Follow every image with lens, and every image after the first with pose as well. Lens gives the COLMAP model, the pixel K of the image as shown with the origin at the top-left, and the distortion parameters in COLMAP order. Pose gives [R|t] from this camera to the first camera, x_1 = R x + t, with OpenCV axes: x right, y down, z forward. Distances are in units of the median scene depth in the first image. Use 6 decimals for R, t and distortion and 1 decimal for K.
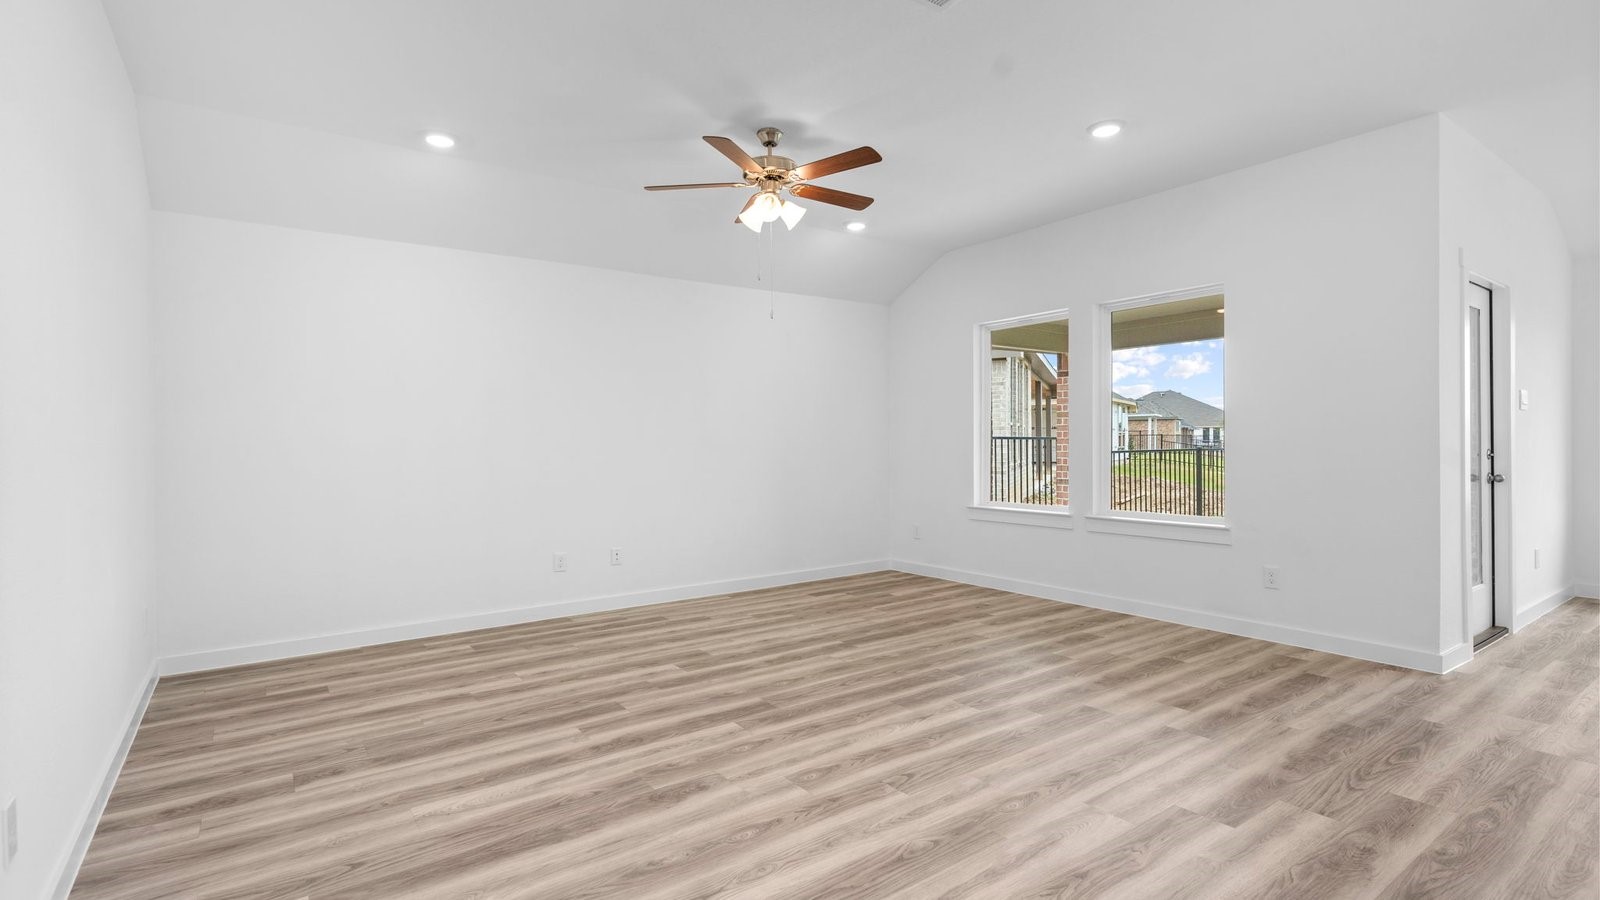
lens RADIAL K [[771.4, 0, 806.0], [0, 771.4, 450.7], [0, 0, 1]] dist [-0.005551, -0.000844]
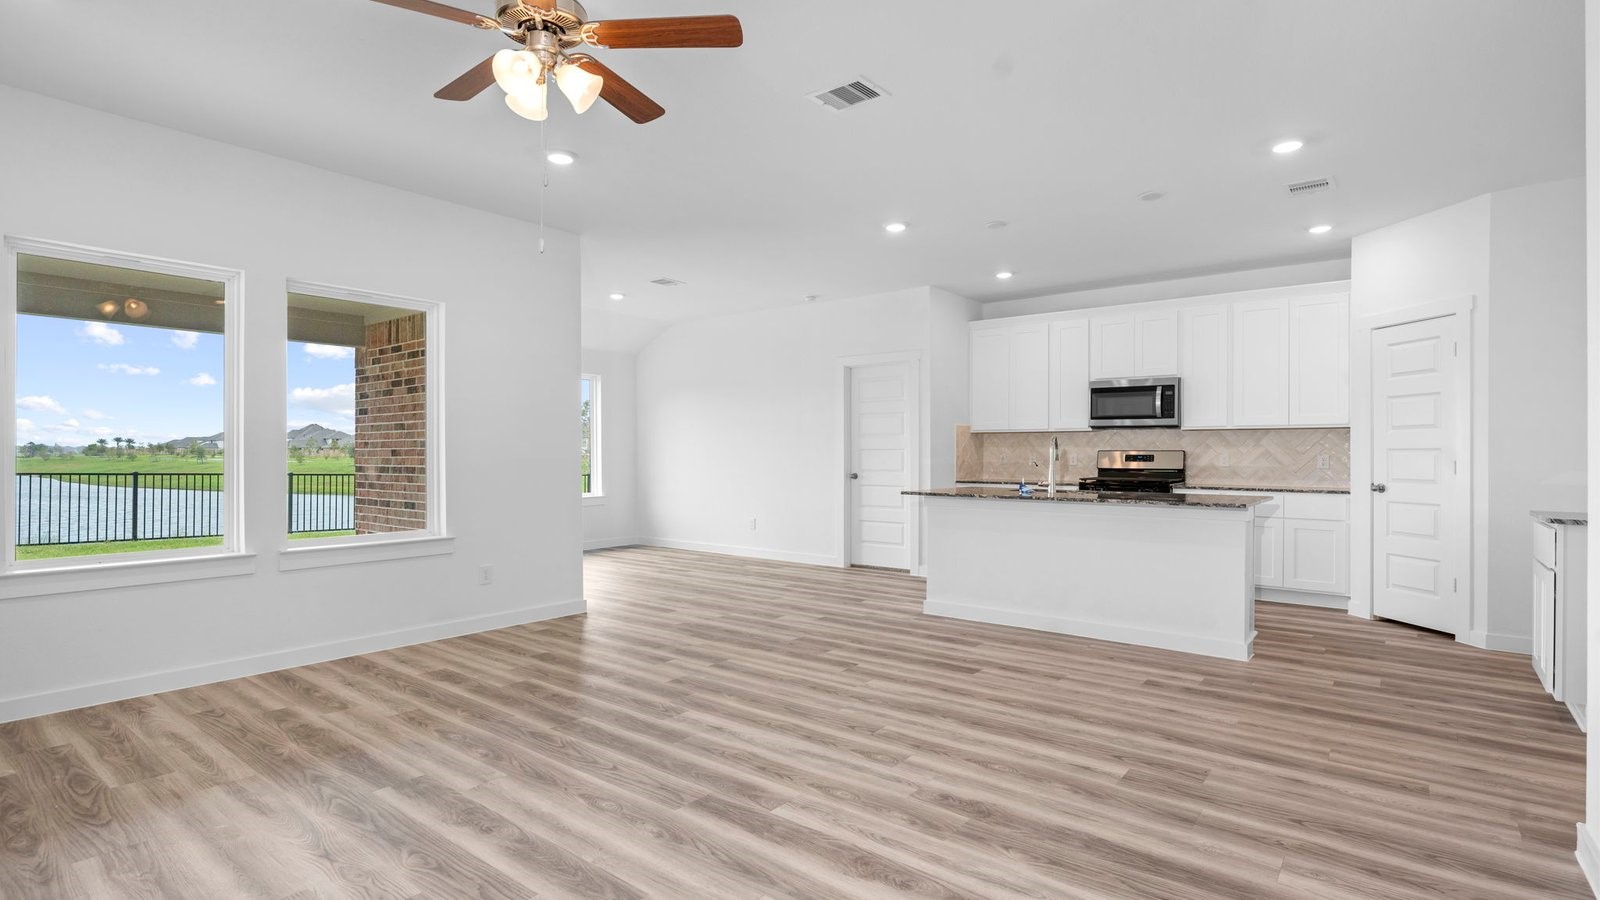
lens RADIAL K [[771.4, 0, 797.6], [0, 771.4, 450.9], [0, 0, 1]] dist [-0.005551, -0.000844]
pose [[-0.279248, 0.013361, 0.960126, -0.799411], [0.009877, 0.999890, -0.011042, -0.003282], [-0.960168, 0.006399, -0.279350, 1.112468]]
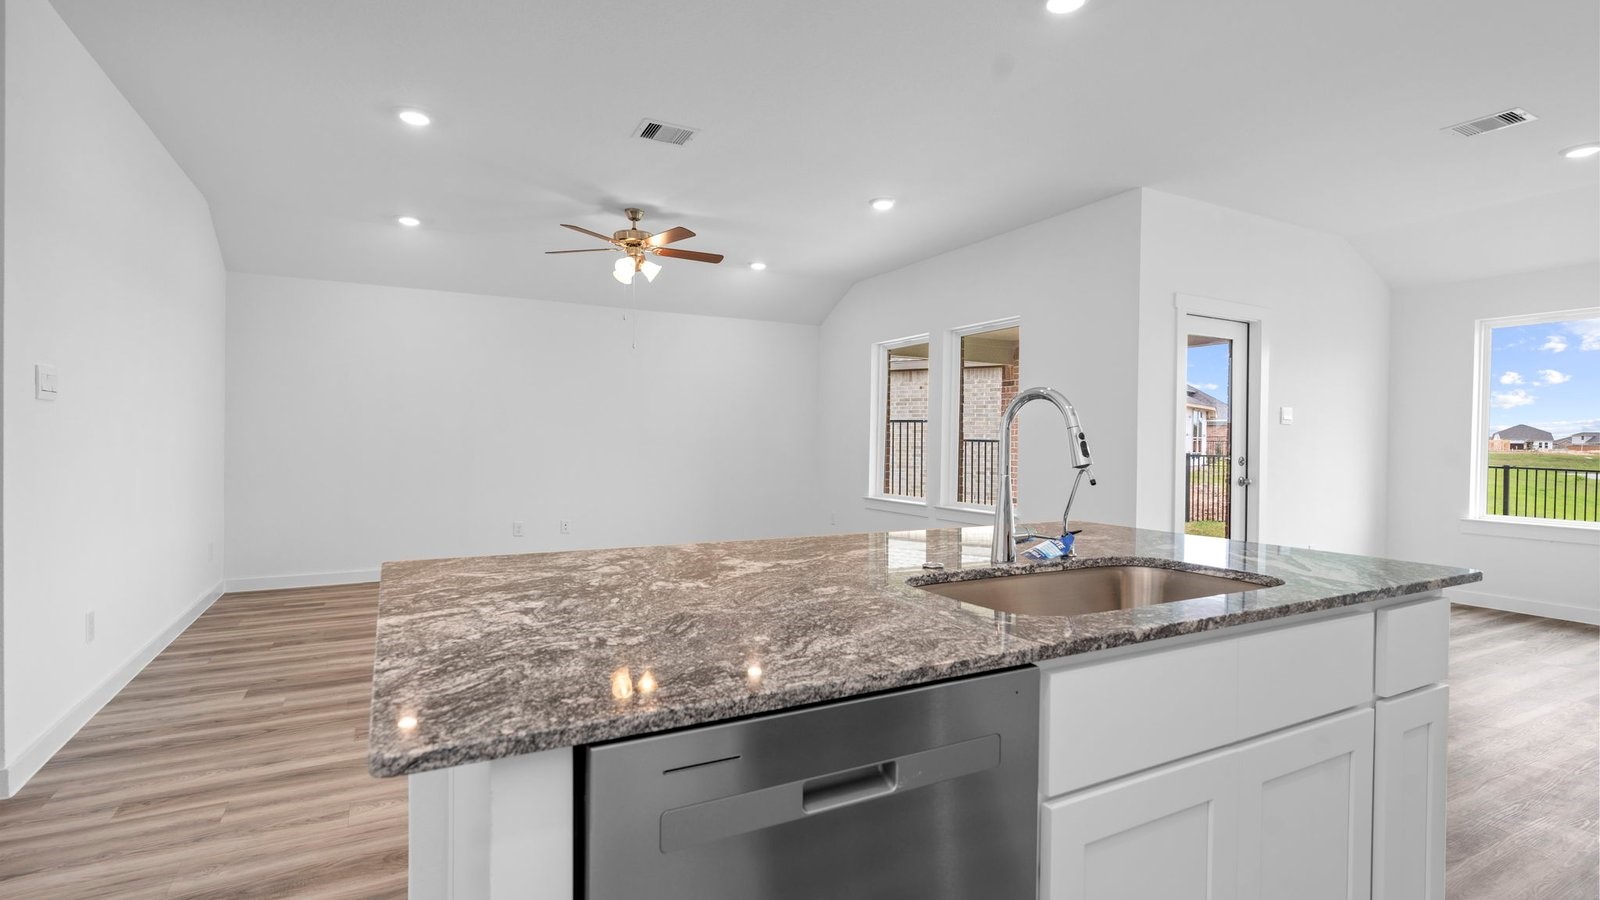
lens RADIAL K [[771.4, 0, 804.2], [0, 771.4, 449.8], [0, 0, 1]] dist [-0.005551, -0.000844]
pose [[0.991586, 0.022139, -0.127542, 0.490641], [-0.022038, 0.999755, 0.002199, -0.002721], [0.127559, 0.000630, 0.991831, -0.347965]]
